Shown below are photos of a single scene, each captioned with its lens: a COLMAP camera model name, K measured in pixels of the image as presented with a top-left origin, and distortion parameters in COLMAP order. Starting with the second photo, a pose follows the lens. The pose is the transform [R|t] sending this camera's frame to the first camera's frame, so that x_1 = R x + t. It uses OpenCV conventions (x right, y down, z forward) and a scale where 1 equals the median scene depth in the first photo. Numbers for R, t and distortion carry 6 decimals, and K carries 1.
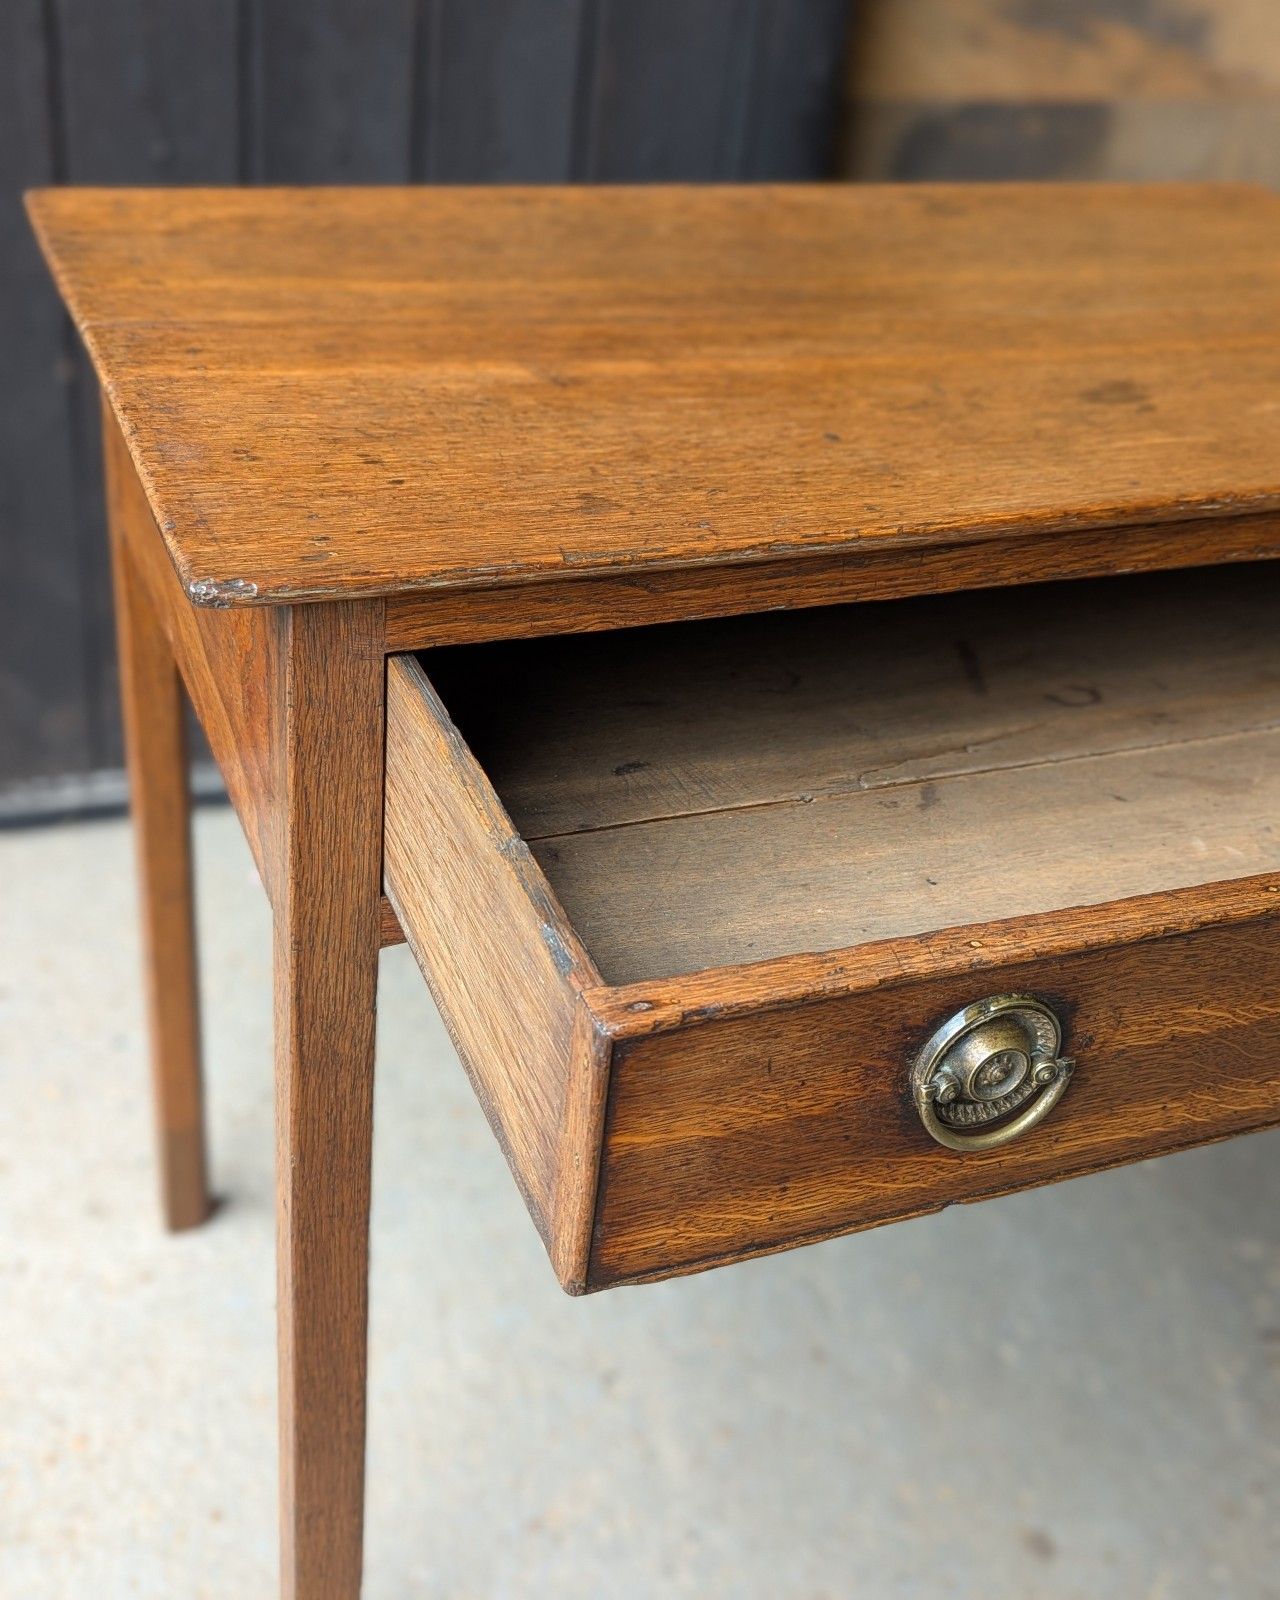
lens RADIAL K [[1842.0, 0, 662.3], [0, 1842.0, 790.5], [0, 0, 1]] dist [0.103443, -0.161591]
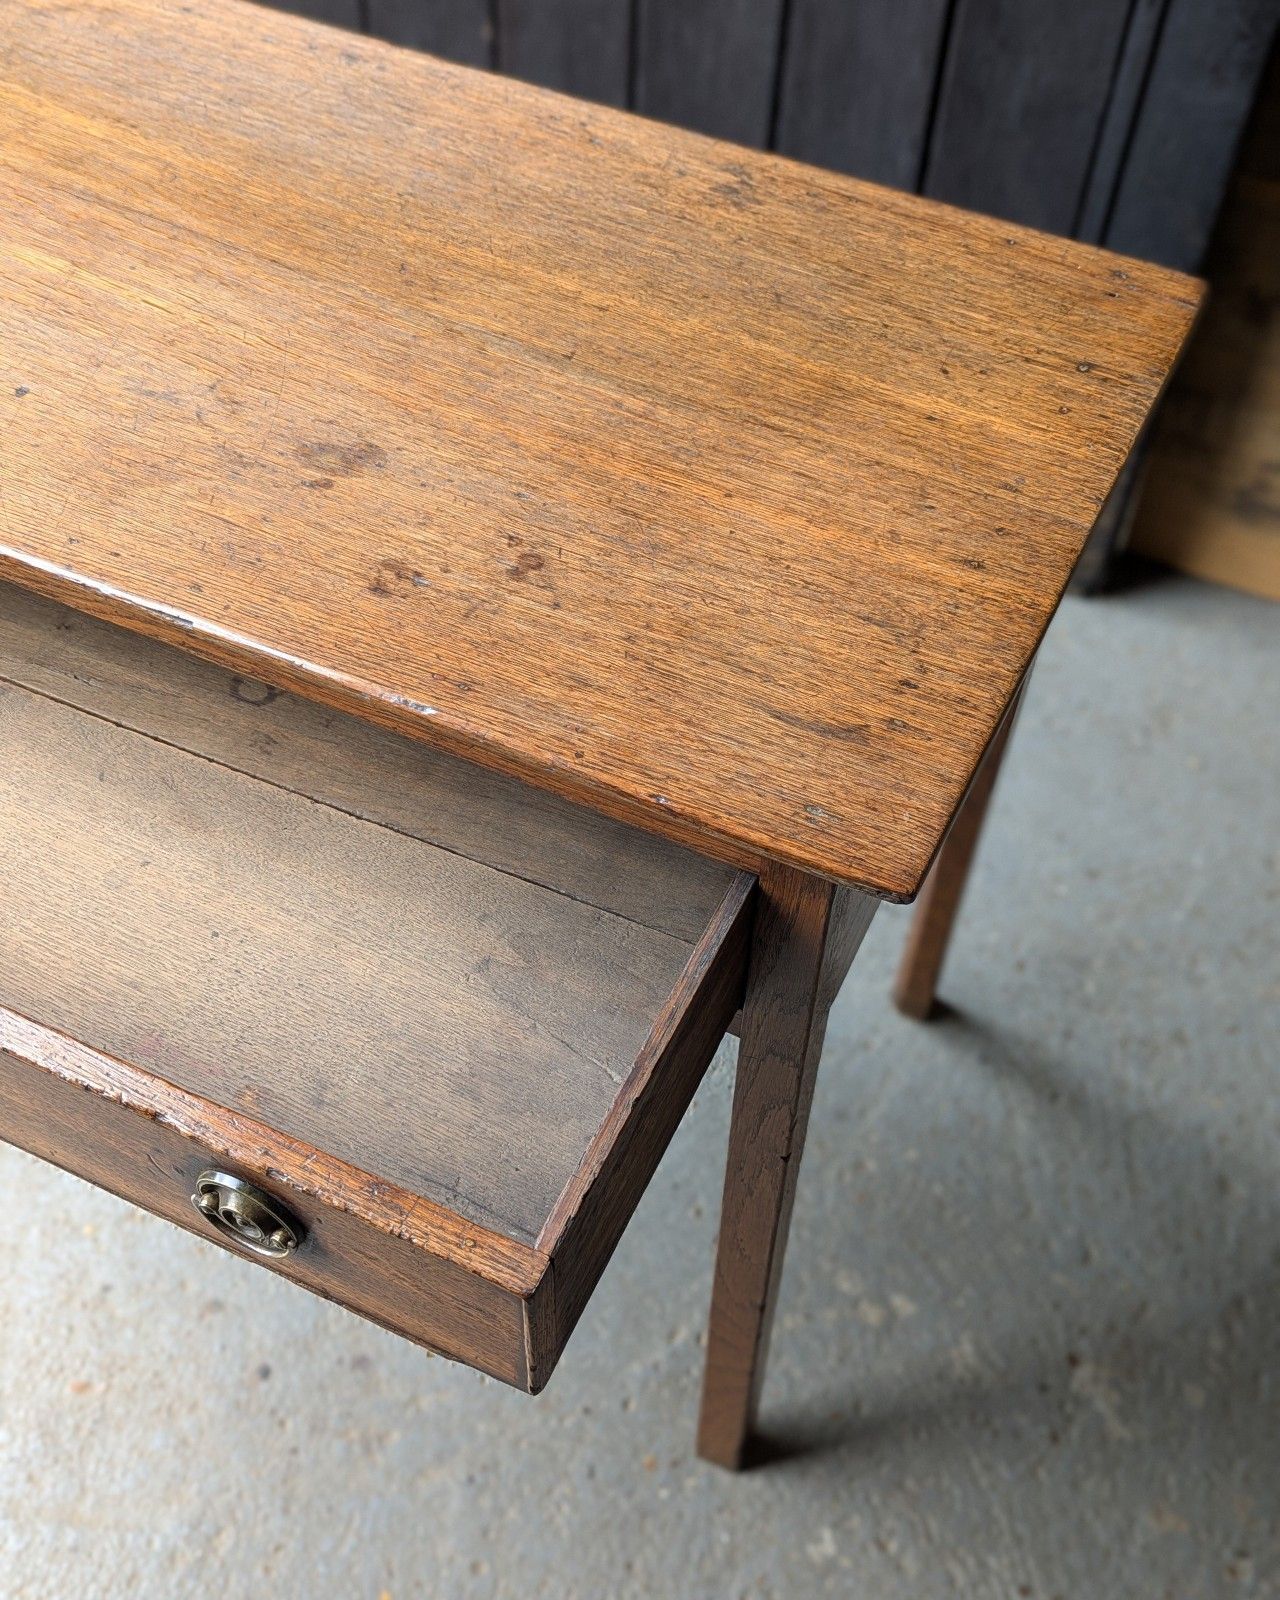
lens RADIAL K [[1842.0, 0, 662.3], [0, 1842.0, 790.5], [0, 0, 1]] dist [0.103443, -0.161591]
pose [[0.669789, 0.521430, -0.528671, 1.034946], [-0.362042, 0.850927, 0.380590, -0.526493], [0.648312, -0.063514, 0.758721, 0.308117]]
